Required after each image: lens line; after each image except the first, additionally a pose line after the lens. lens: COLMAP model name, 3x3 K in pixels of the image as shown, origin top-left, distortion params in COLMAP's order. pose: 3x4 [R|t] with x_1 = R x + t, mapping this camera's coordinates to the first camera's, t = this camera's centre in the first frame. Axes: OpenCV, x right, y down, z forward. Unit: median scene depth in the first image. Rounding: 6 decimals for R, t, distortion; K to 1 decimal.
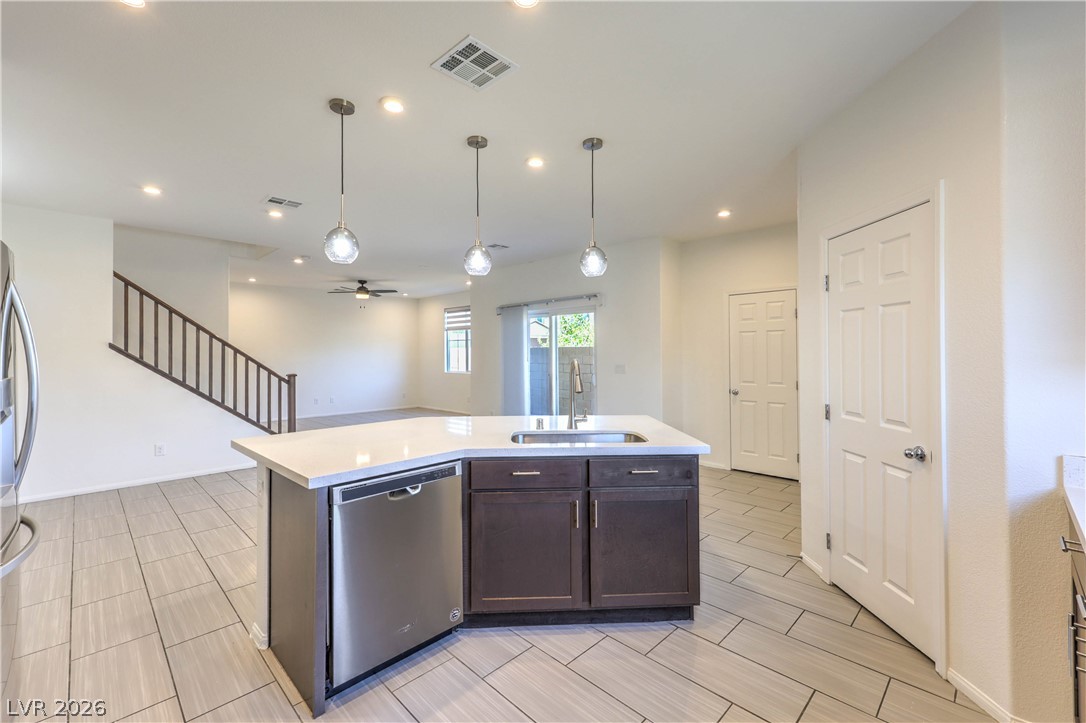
lens RADIAL K [[459.0, 0, 546.2], [0, 459.0, 348.2], [0, 0, 1]] dist [0.021819, 0.000218]
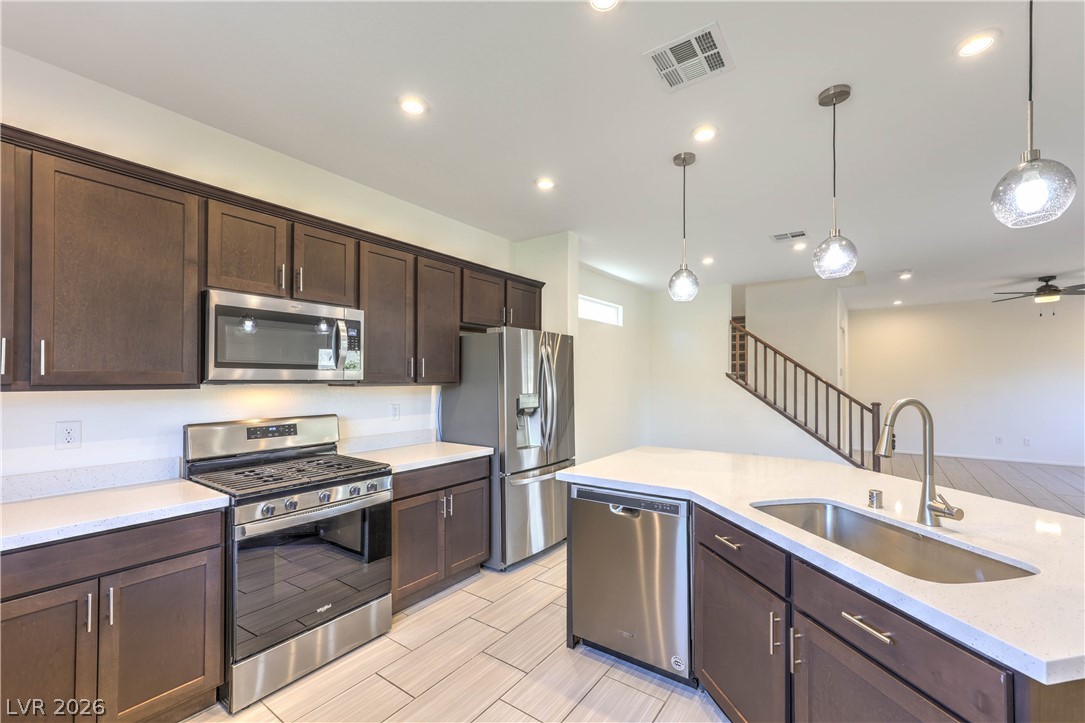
lens RADIAL K [[448.5, 0, 552.8], [0, 448.5, 375.1], [0, 0, 1]] dist [0.002536, 0.000198]
pose [[0.159635, -0.005209, -0.987162, 0.244099], [0.009896, 0.999944, -0.003676, -0.002685], [0.987127, -0.009182, 0.159677, 0.224106]]
